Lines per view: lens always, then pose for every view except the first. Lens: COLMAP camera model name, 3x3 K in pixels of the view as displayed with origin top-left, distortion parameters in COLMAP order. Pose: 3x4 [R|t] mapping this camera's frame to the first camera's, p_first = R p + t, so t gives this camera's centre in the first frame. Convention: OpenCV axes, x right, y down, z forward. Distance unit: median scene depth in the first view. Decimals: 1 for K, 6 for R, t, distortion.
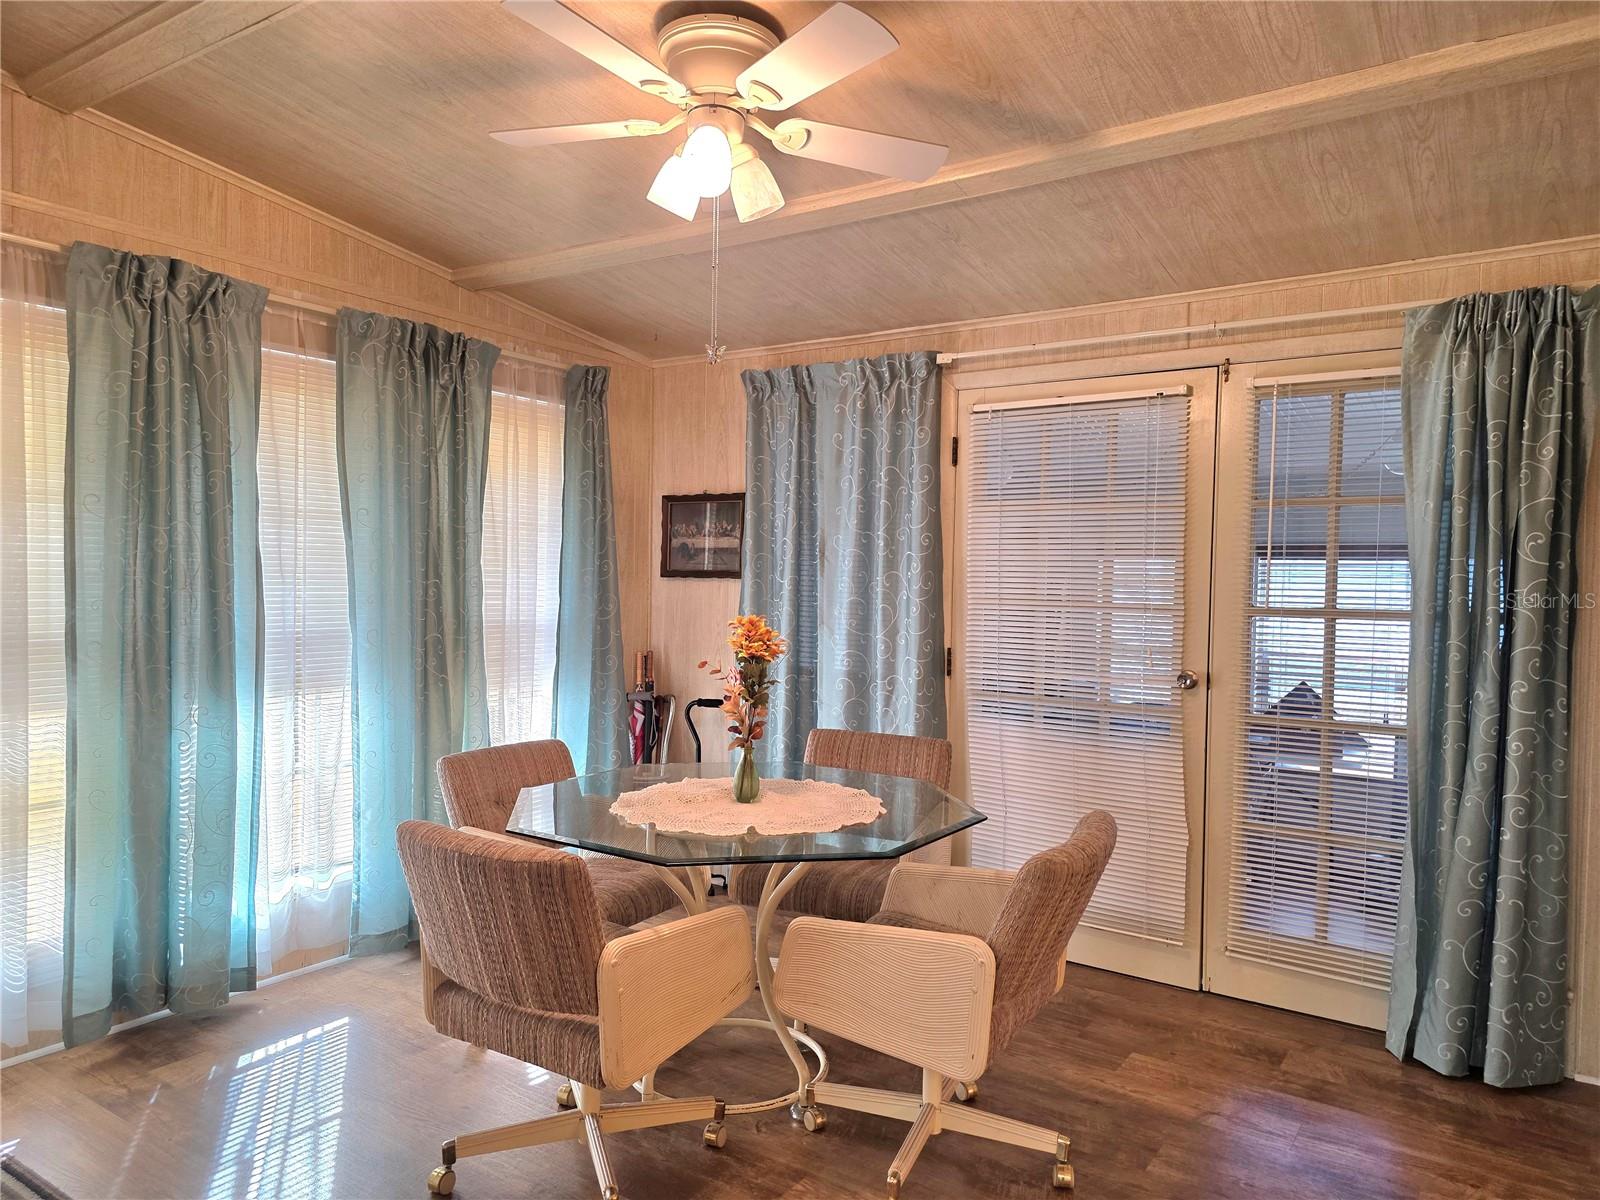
lens RADIAL K [[1076.6, 0, 825.9], [0, 1076.6, 609.1], [0, 0, 1]] dist [0.034969, -0.027080]
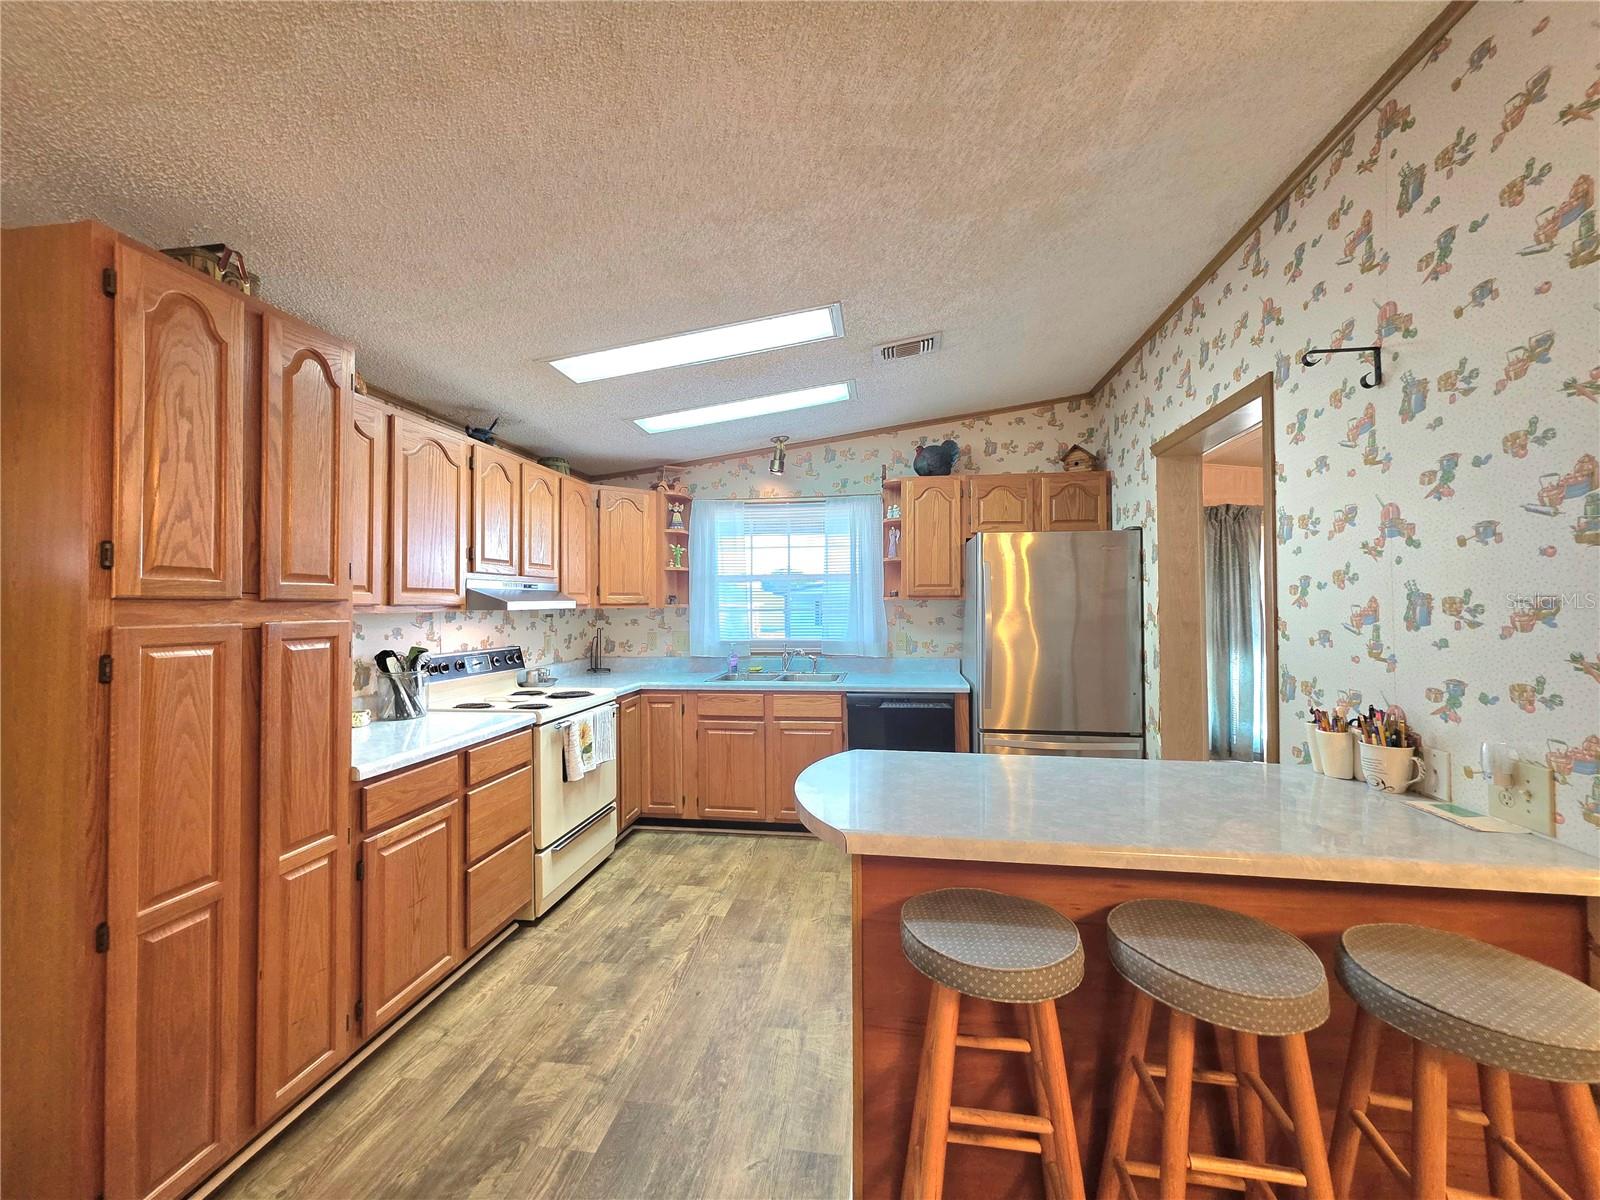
lens RADIAL K [[637.7, 0, 803.9], [0, 637.7, 594.2], [0, 0, 1]] dist [0.002703, 0.000604]
pose [[0.438701, -0.035854, -0.897917, 0.391107], [-0.011241, 0.998907, -0.045379, 0.015120], [0.898563, 0.030002, 0.437818, -0.693140]]
